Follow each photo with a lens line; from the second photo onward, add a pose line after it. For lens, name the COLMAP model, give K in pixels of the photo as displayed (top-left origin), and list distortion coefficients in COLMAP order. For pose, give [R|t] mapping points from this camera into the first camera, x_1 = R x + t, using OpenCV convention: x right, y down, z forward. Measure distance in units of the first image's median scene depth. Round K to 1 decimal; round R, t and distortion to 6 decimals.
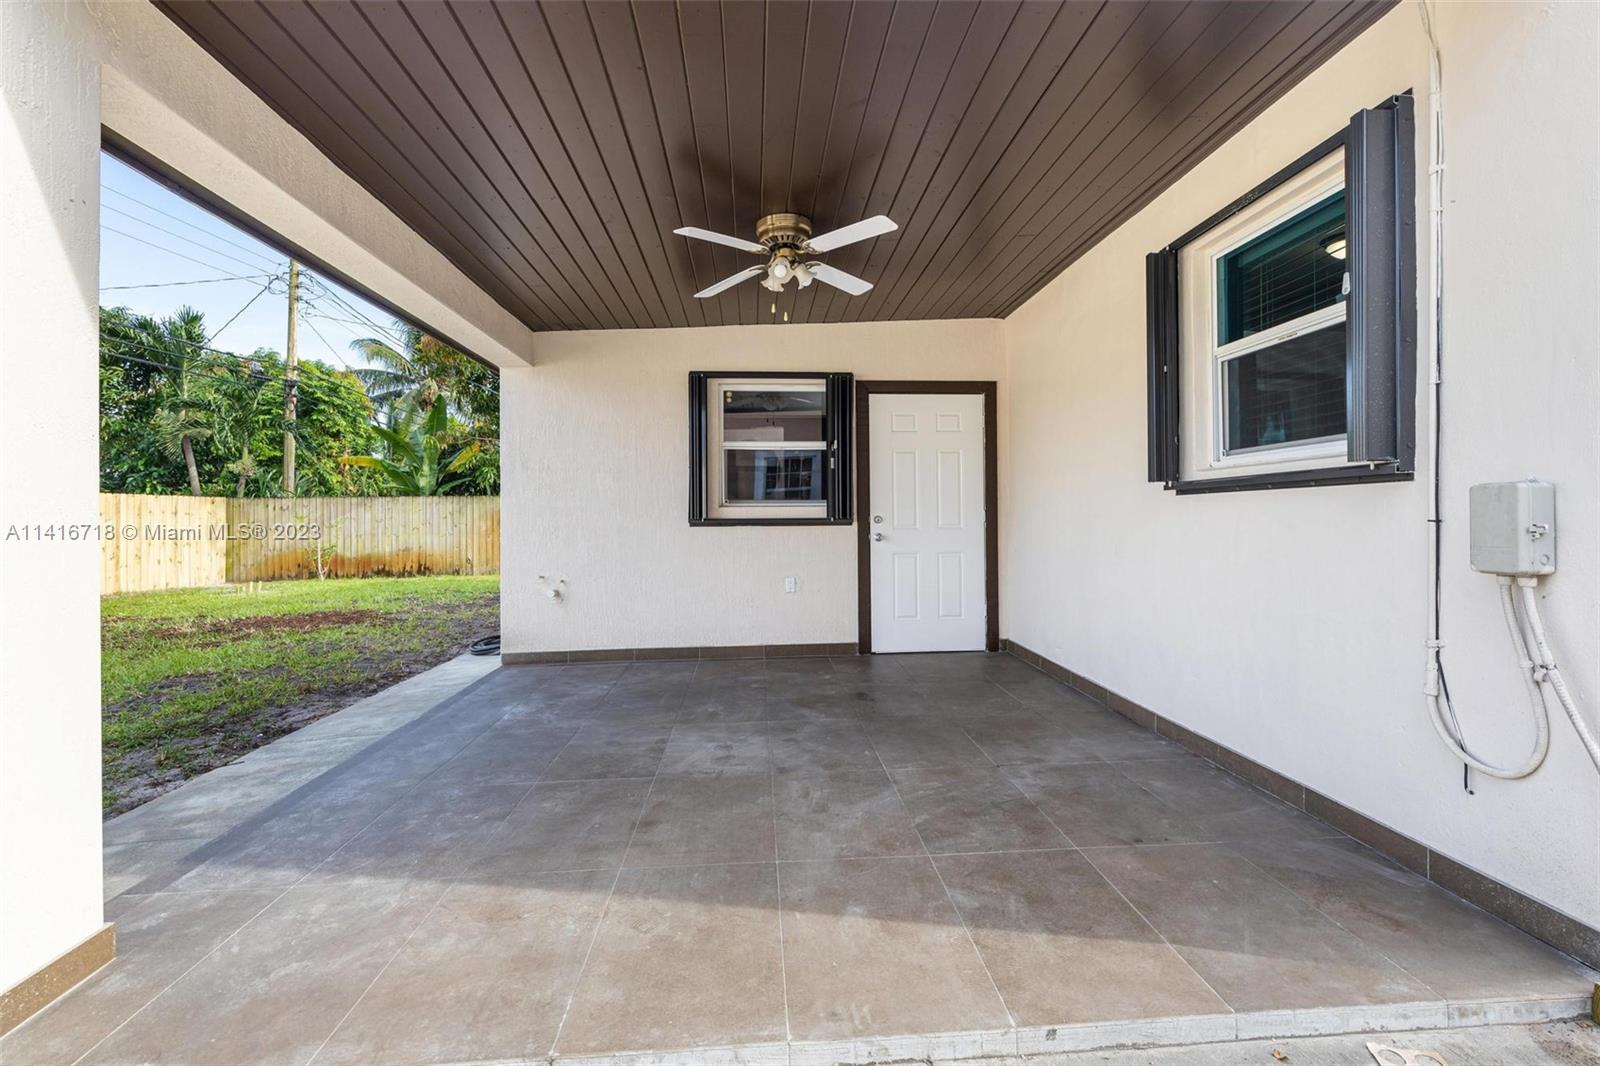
lens RADIAL K [[730.7, 0, 800.0], [0, 730.7, 533.0], [0, 0, 1]] dist [0.001621, 0.000197]
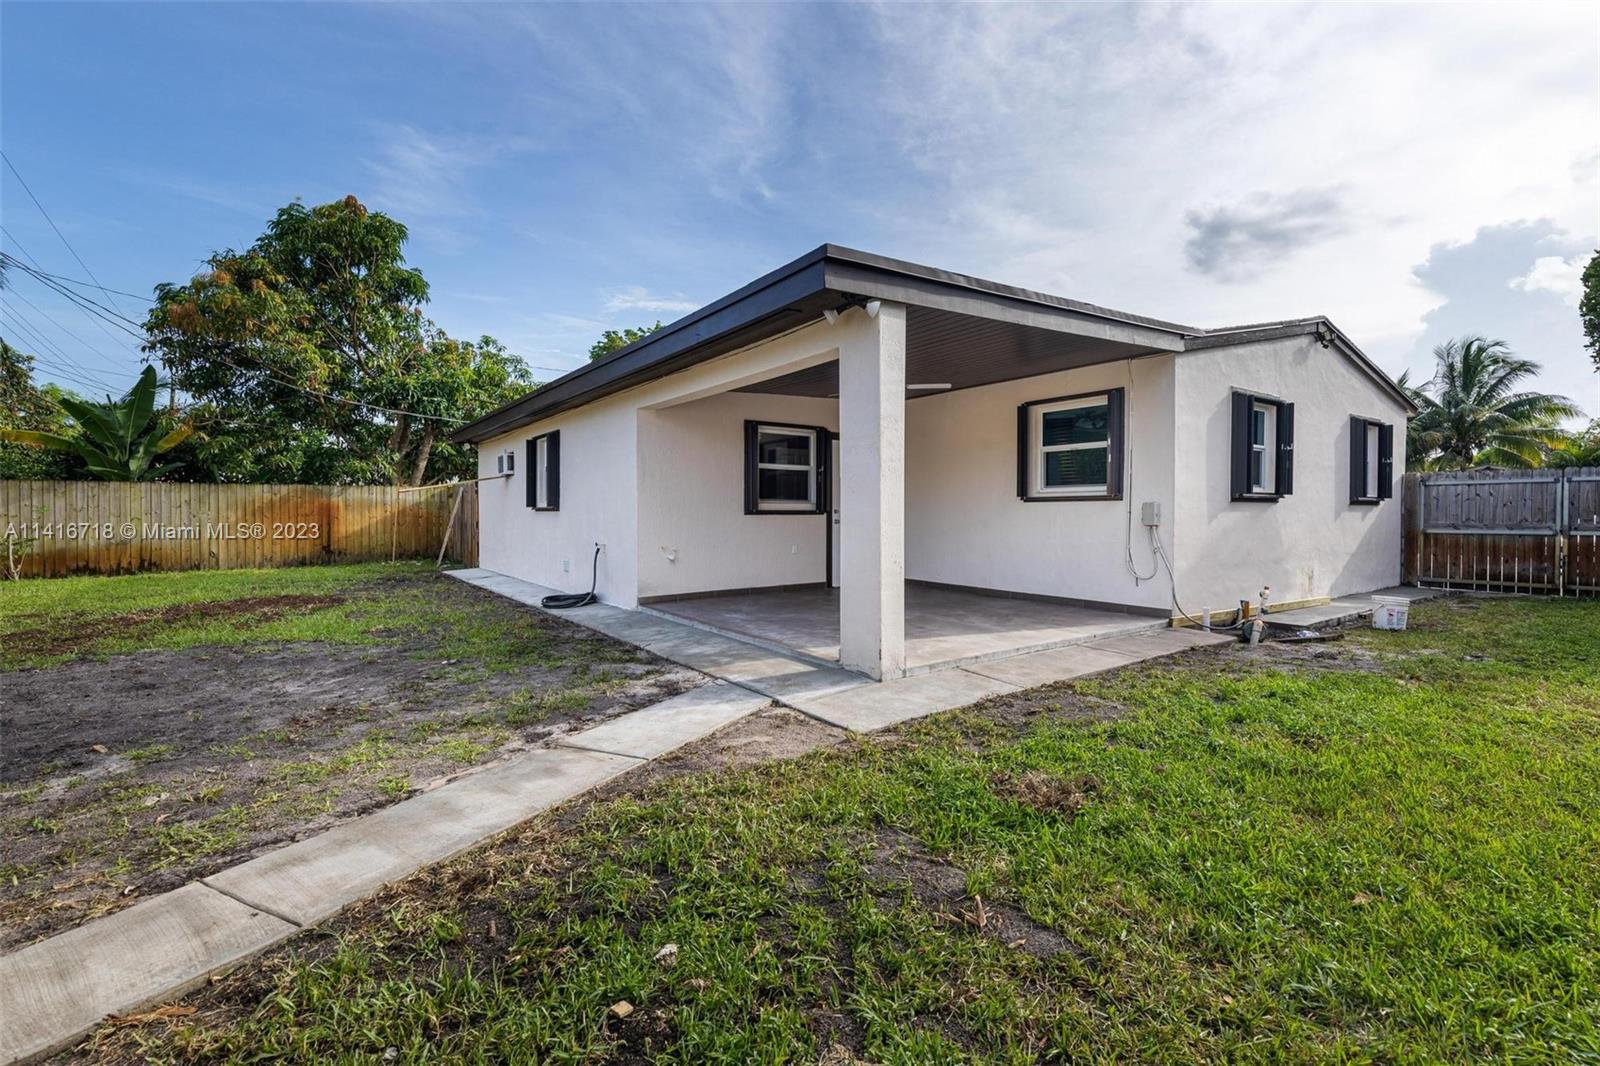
lens RADIAL K [[710.8, 0, 800.0], [0, 710.8, 533.0], [0, 0, 1]] dist [-0.000908, -0.000066]
pose [[0.843097, -0.006272, 0.537725, -0.336560], [0.003124, 0.999972, 0.006765, 0.008164], [-0.537753, -0.004023, 0.843093, -0.151903]]
